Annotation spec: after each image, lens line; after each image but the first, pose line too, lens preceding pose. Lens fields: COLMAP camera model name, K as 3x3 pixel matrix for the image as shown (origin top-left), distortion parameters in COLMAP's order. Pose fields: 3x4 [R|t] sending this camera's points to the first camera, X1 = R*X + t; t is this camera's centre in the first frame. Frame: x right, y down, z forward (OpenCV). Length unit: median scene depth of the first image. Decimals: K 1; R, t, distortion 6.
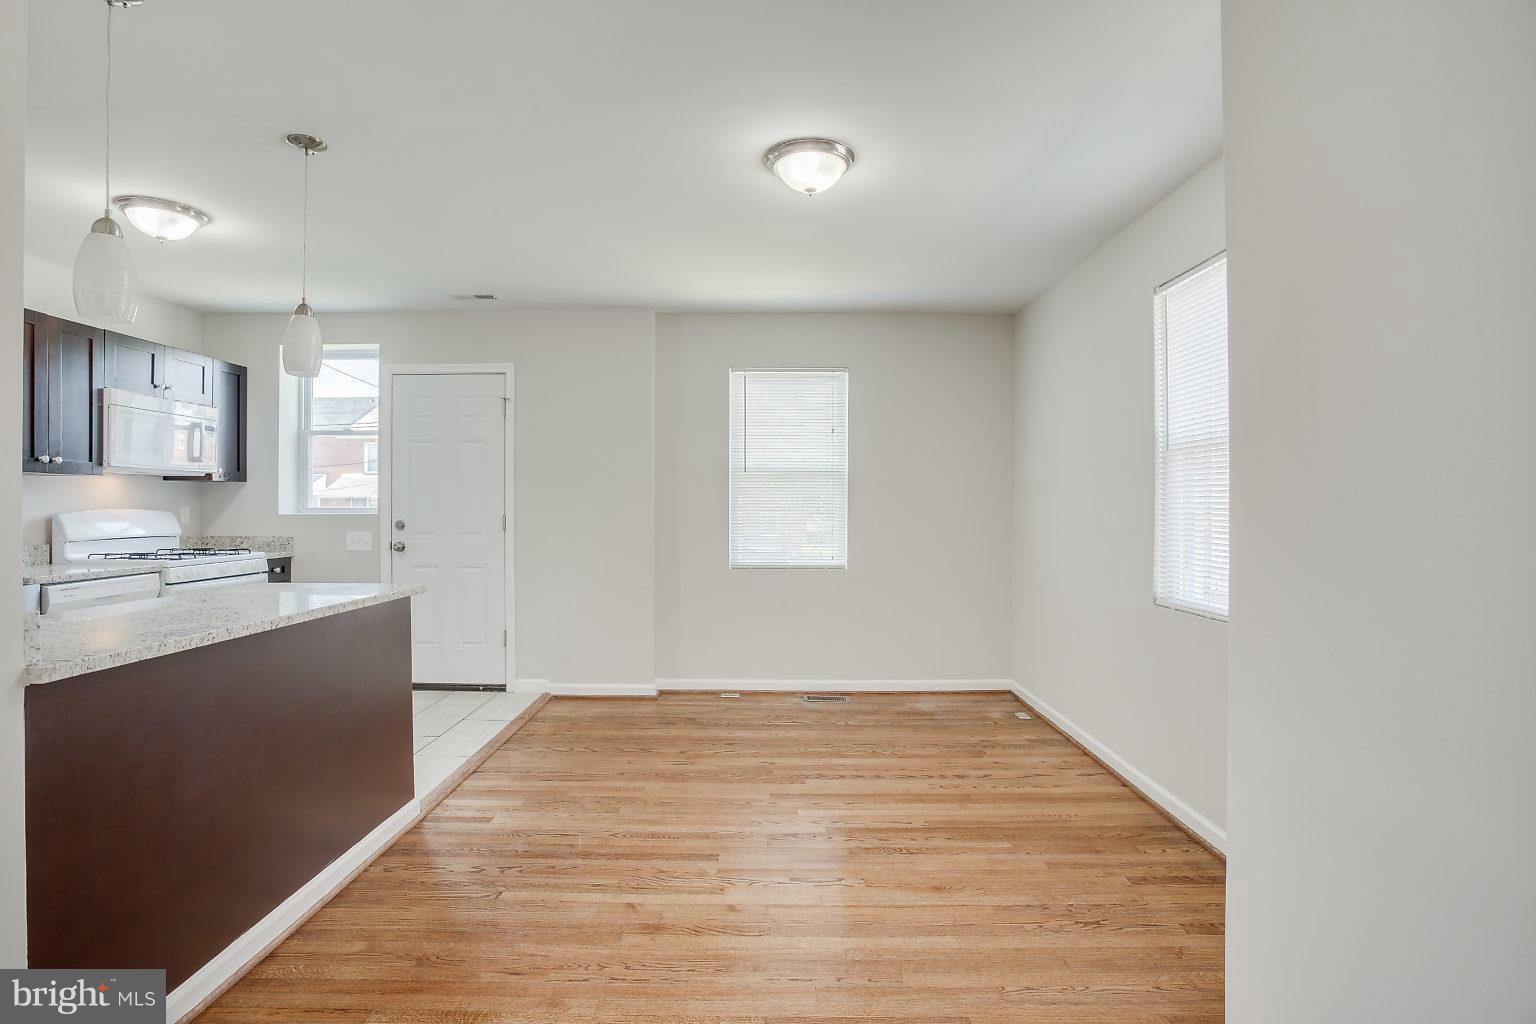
lens RADIAL K [[741.9, 0, 759.7], [0, 741.9, 508.0], [0, 0, 1]] dist [-0.076418, 0.032727]
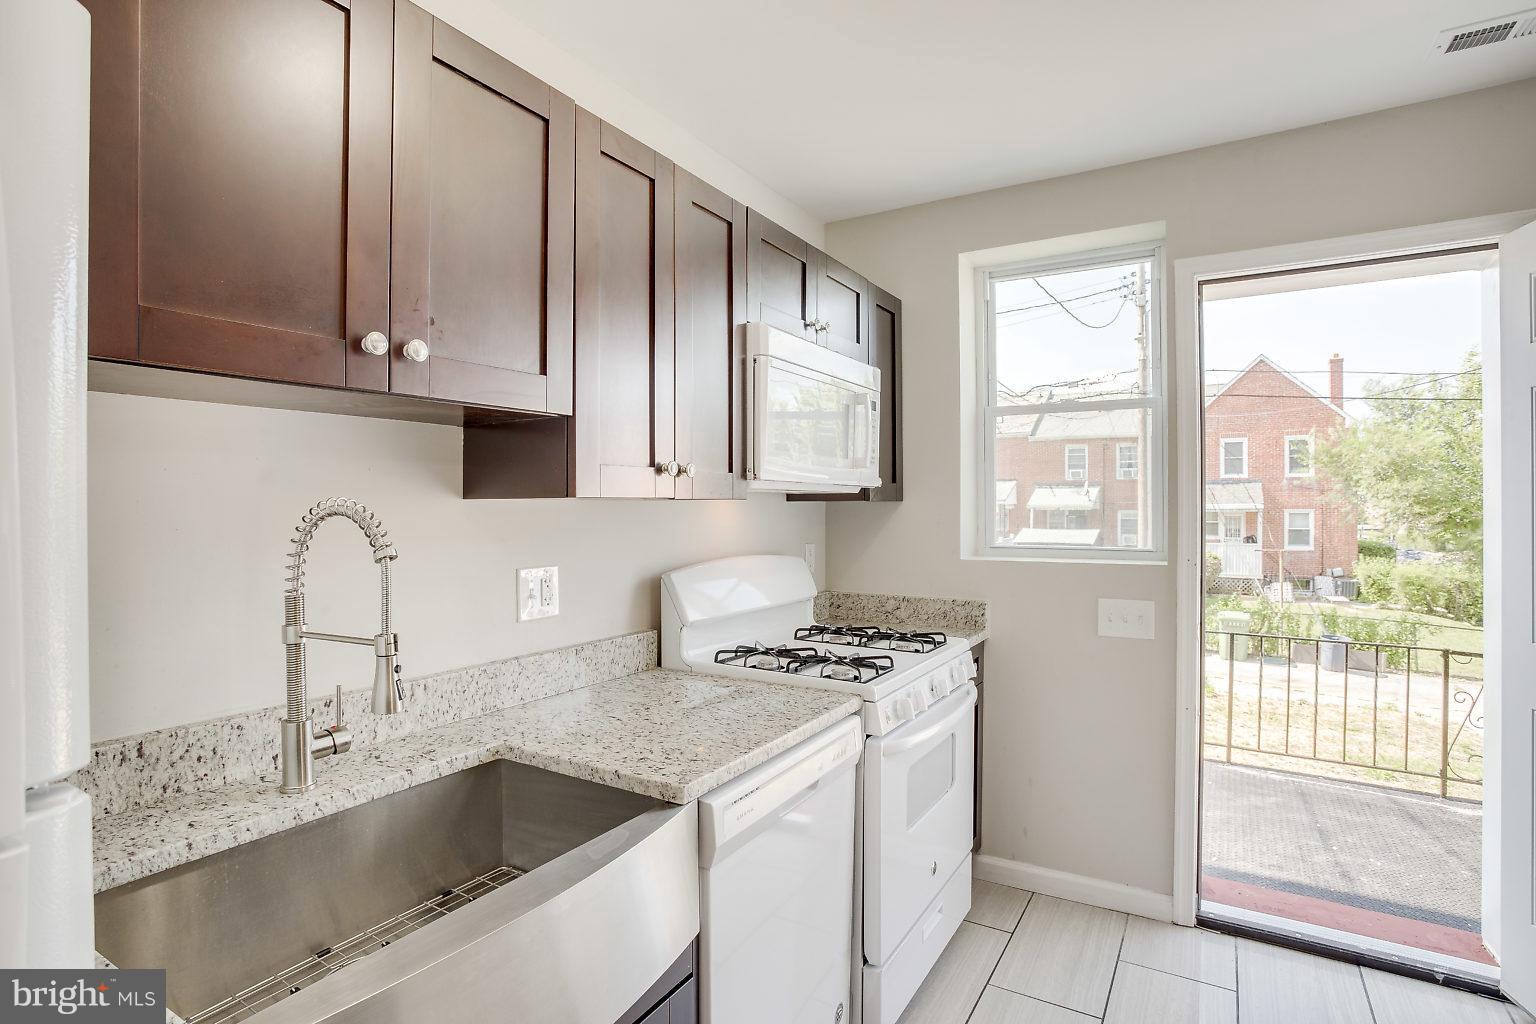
lens RADIAL K [[765.9, 0, 768.0], [0, 765.9, 512.0], [0, 0, 1]] dist [-0.069543, 0.037639]
pose [[0.854322, 0.000090, -0.519744, -0.613312], [0.000820, 0.999999, 0.001521, -0.036409], [0.519743, -0.001725, 0.854321, 0.534715]]
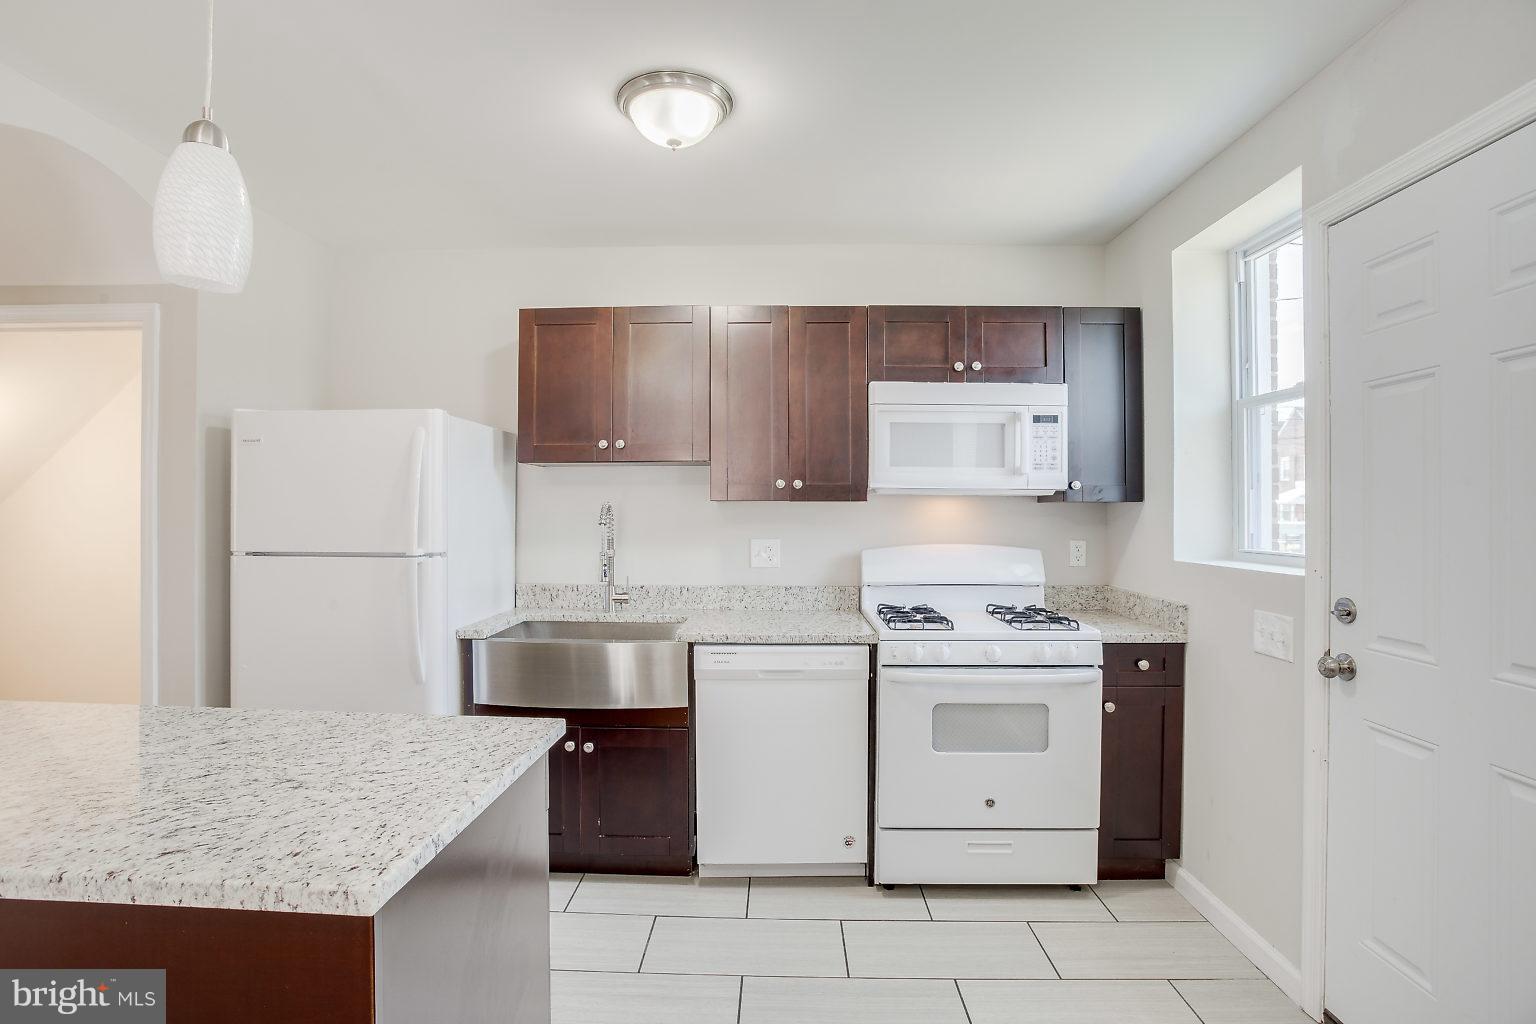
lens RADIAL K [[741.9, 0, 759.7], [0, 741.9, 508.0], [0, 0, 1]] dist [-0.076418, 0.032727]
pose [[-0.023983, -0.005797, -0.999696, -0.139007], [-0.008168, 0.999951, -0.005602, -0.032202], [0.999679, 0.008031, -0.024030, 0.878425]]
